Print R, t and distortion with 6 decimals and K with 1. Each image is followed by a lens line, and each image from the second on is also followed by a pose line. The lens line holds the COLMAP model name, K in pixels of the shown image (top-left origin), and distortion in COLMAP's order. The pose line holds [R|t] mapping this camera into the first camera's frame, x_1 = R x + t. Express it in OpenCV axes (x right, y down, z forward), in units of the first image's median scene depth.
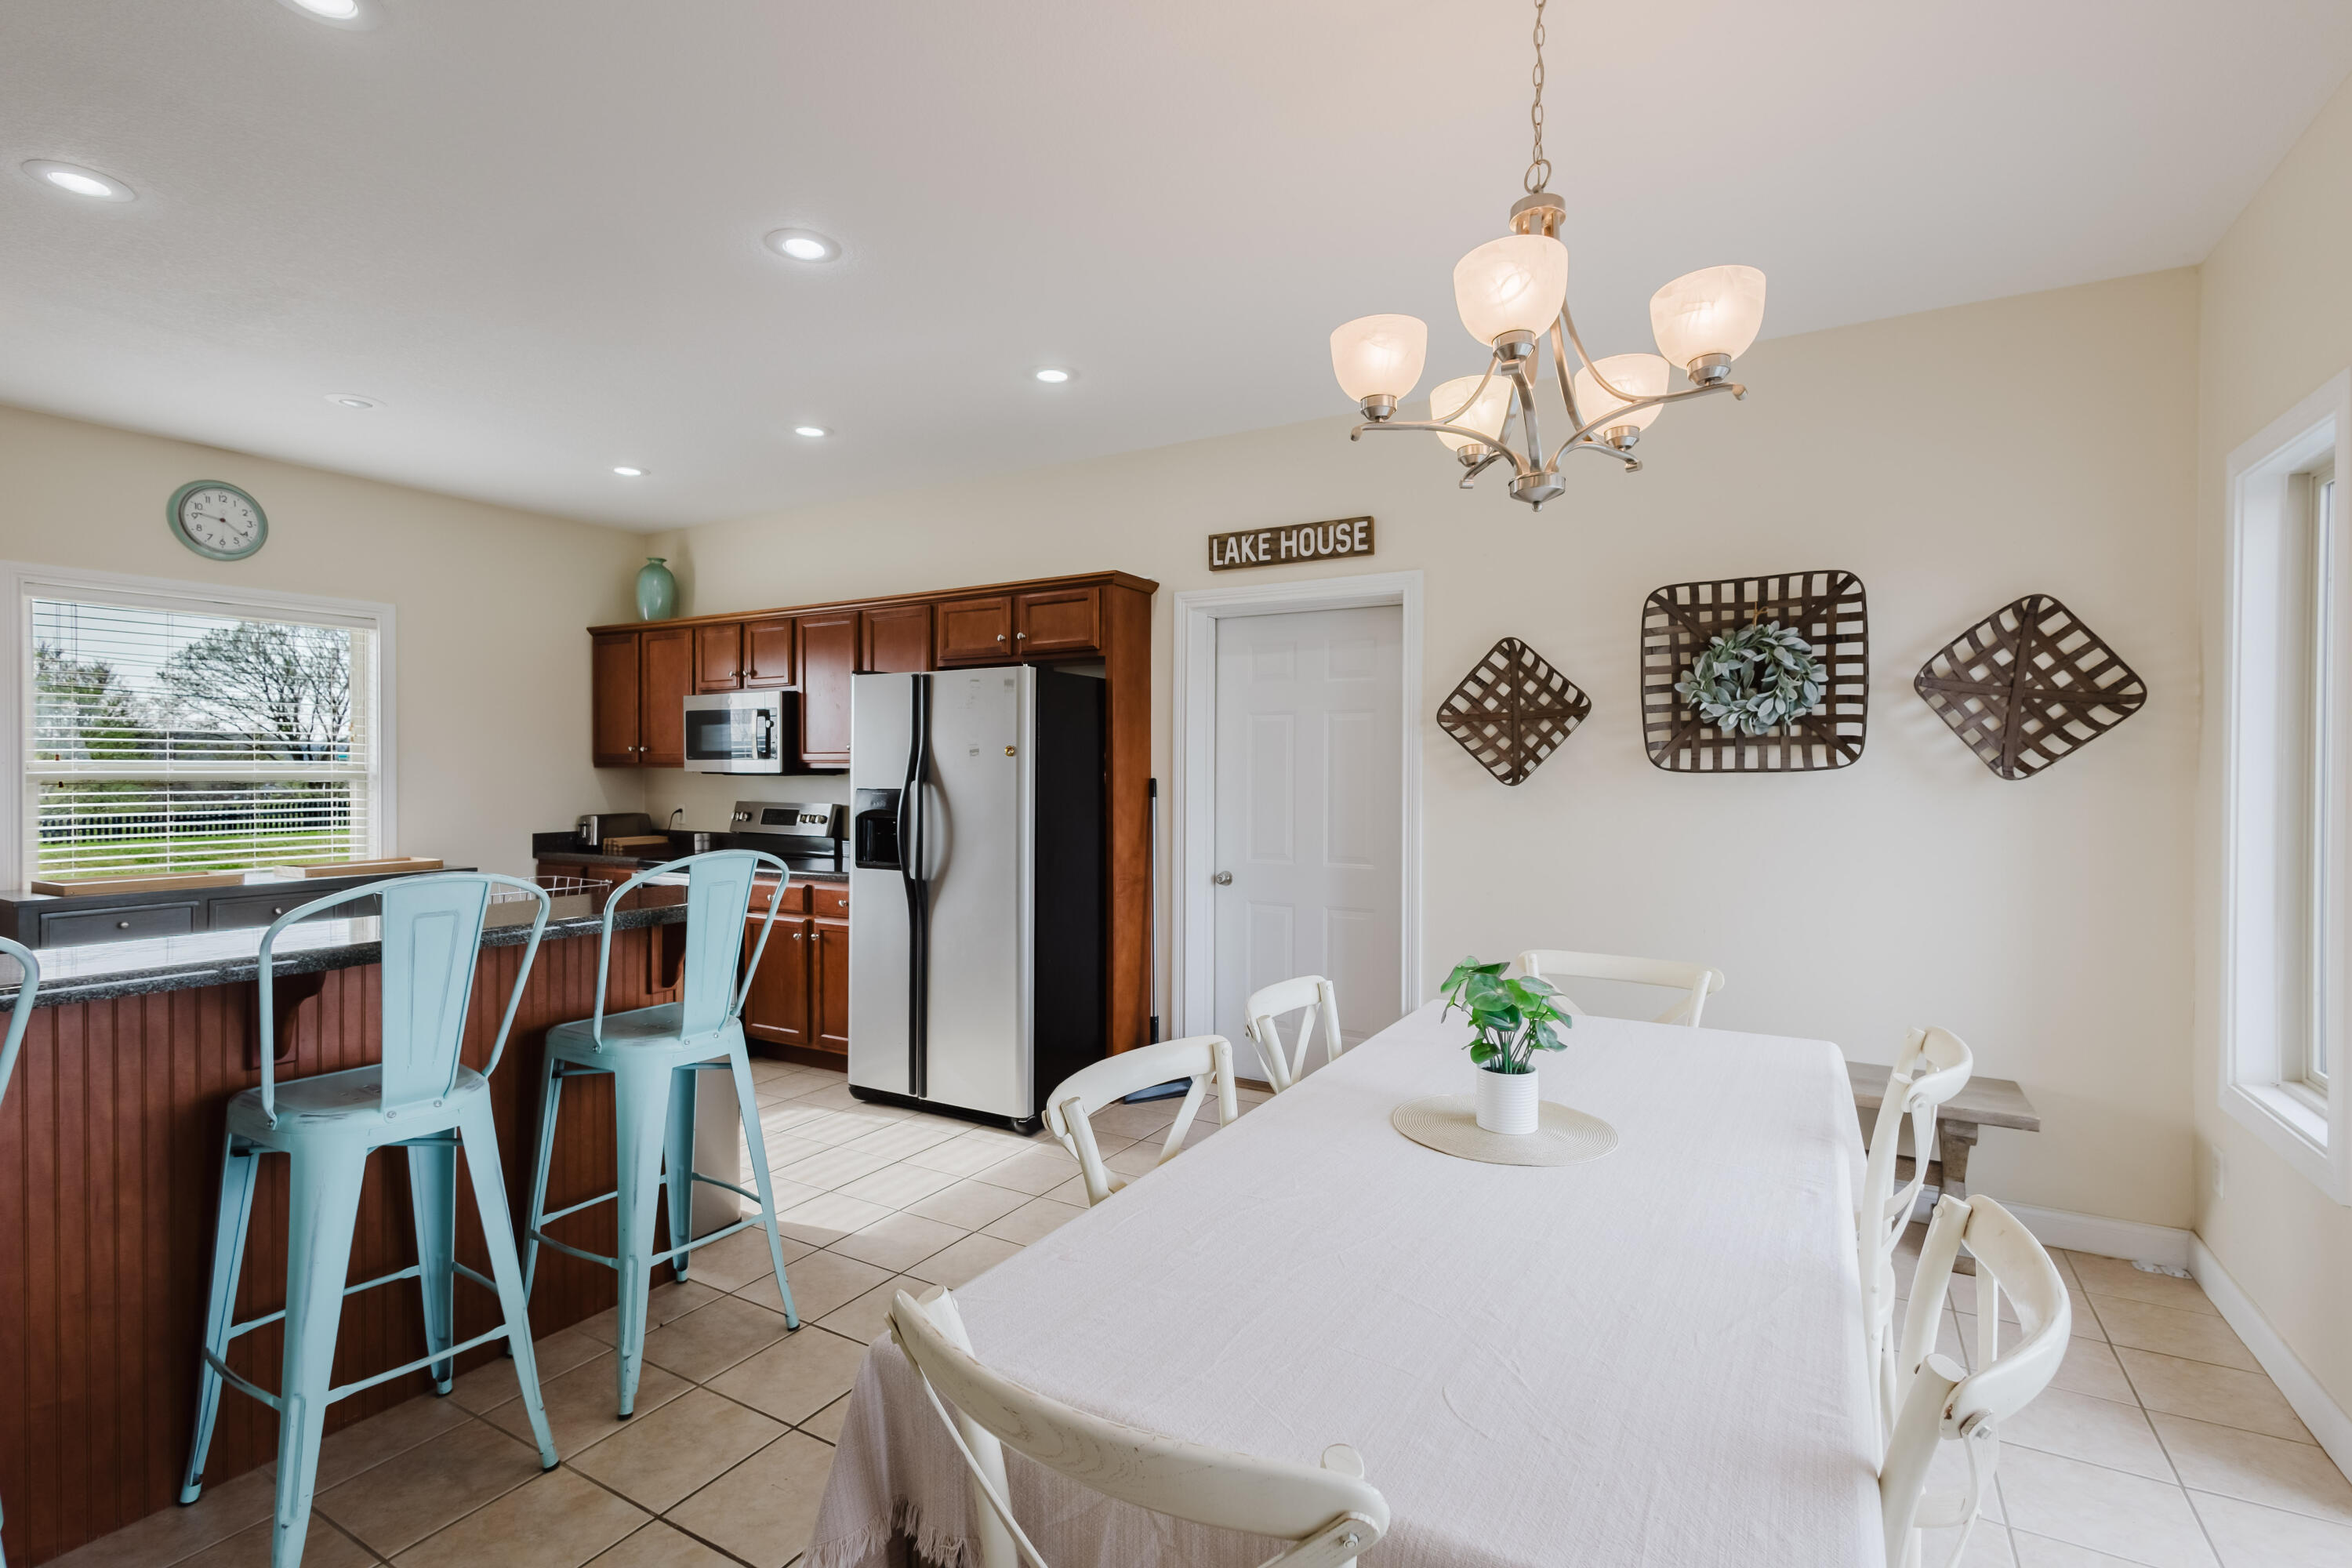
lens RADIAL K [[1083.5, 0, 1180.1], [0, 1083.5, 779.2], [0, 0, 1]] dist [0.000253, -0.001017]
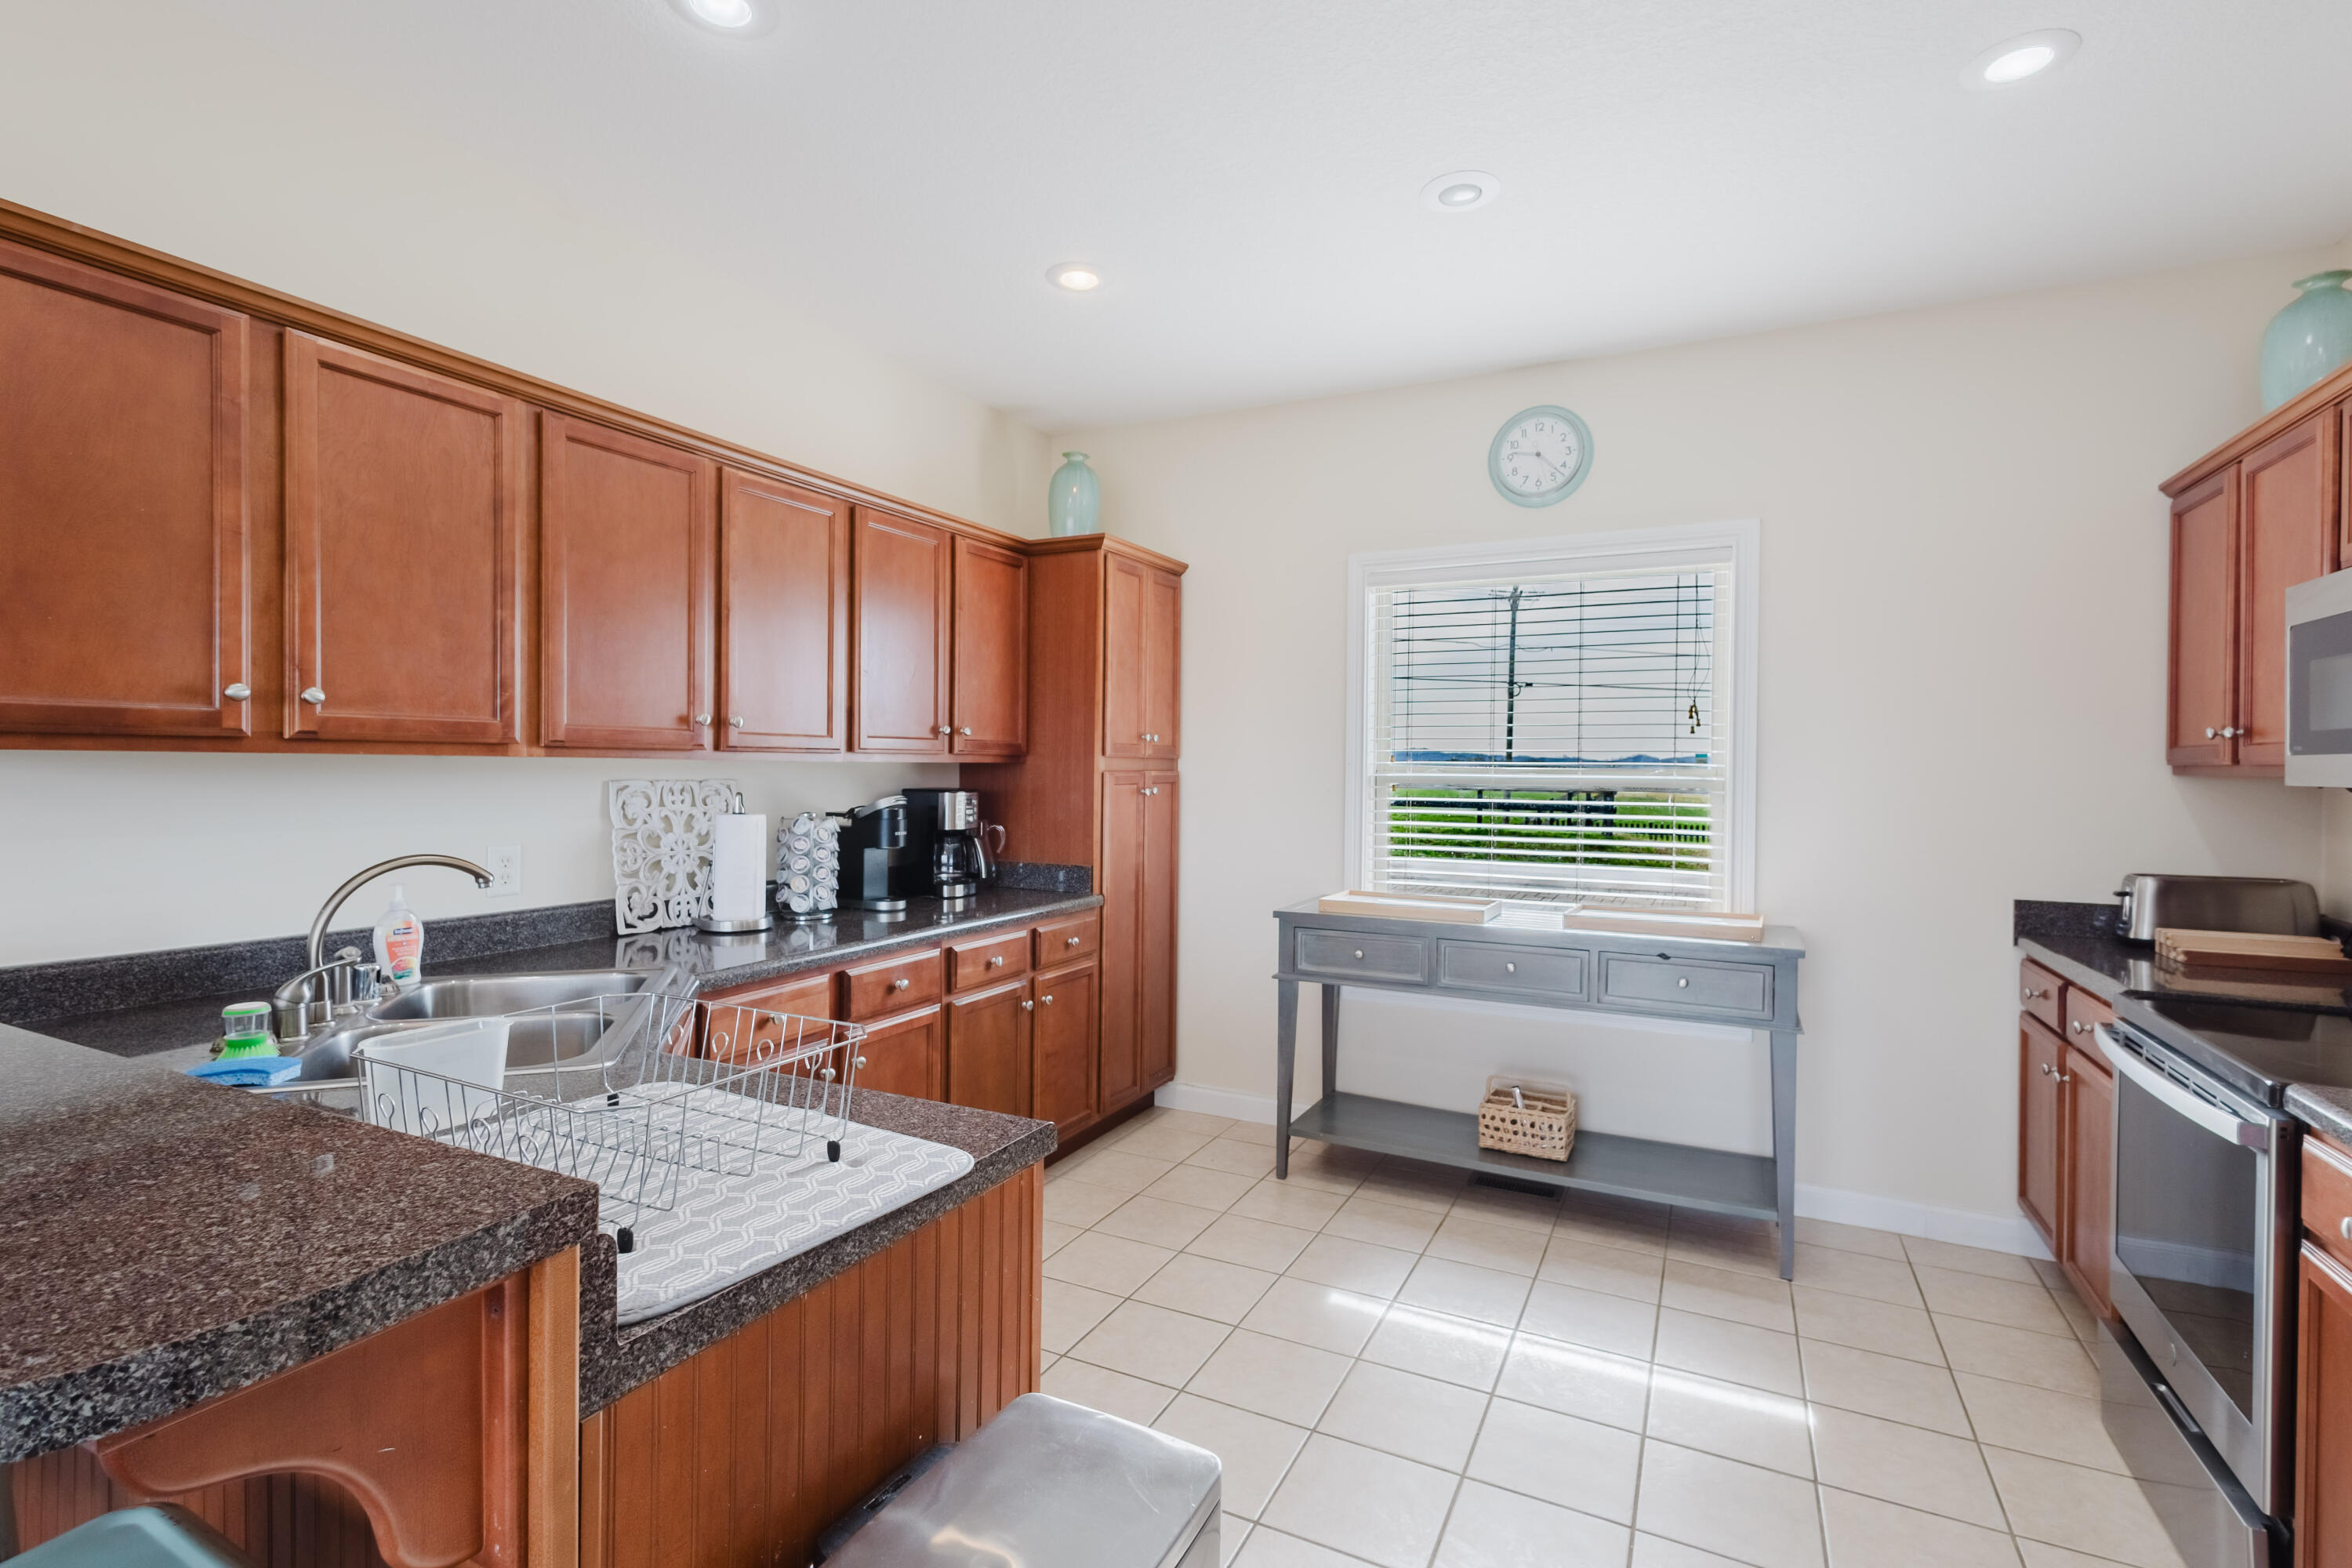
lens RADIAL K [[1083.5, 0, 1178.2], [0, 1083.5, 776.6], [0, 0, 1]] dist [0.000253, -0.001017]
pose [[0.066867, 0.009779, -0.997714, -0.120537], [-0.013177, 0.999873, 0.008917, -0.011029], [0.997675, 0.012551, 0.066987, 0.683686]]
